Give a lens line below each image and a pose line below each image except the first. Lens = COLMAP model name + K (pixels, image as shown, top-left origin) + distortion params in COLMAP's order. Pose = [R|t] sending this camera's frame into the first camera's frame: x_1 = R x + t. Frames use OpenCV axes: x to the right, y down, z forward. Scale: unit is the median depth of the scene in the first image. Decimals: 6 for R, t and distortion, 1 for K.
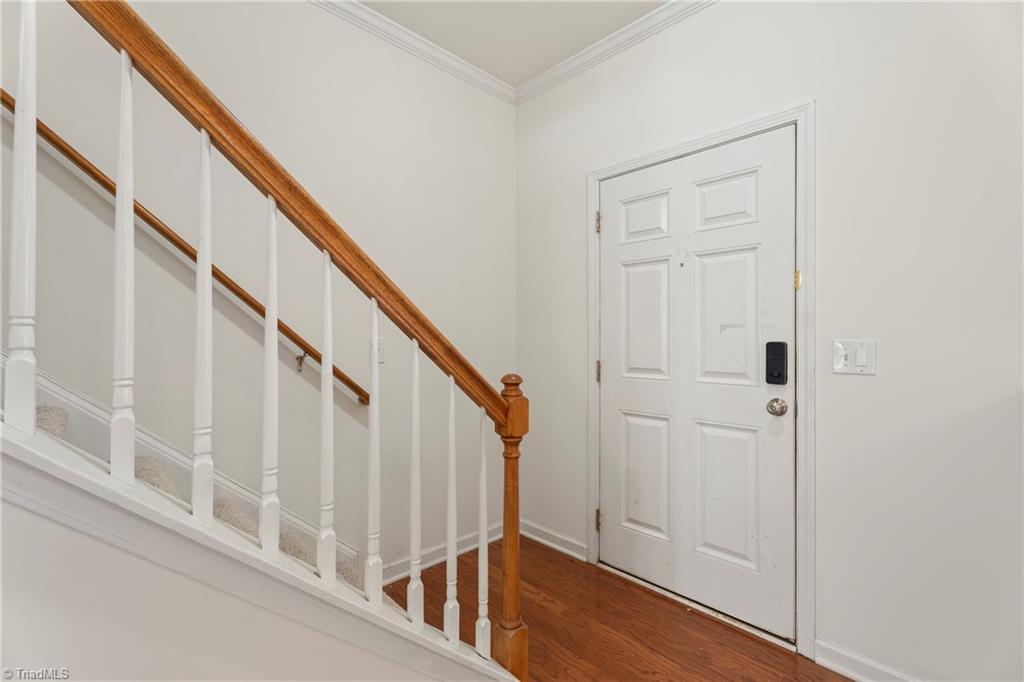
lens RADIAL K [[456.3, 0, 509.0], [0, 456.3, 338.3], [0, 0, 1]] dist [0.007659, 0.000154]
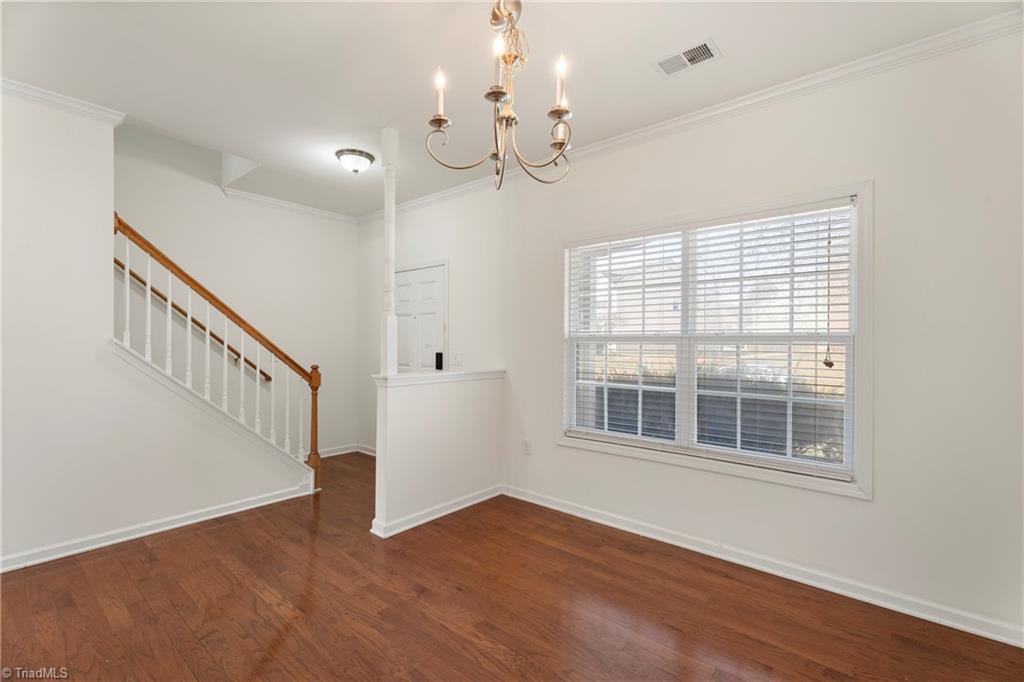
lens RADIAL K [[456.3, 0, 512.4], [0, 456.3, 341.4], [0, 0, 1]] dist [0.007659, 0.000154]
pose [[0.994985, 0.002583, 0.099992, 0.931789], [-0.002794, 0.999994, 0.001976, -0.074119], [-0.099987, -0.002246, 0.994986, -1.912322]]
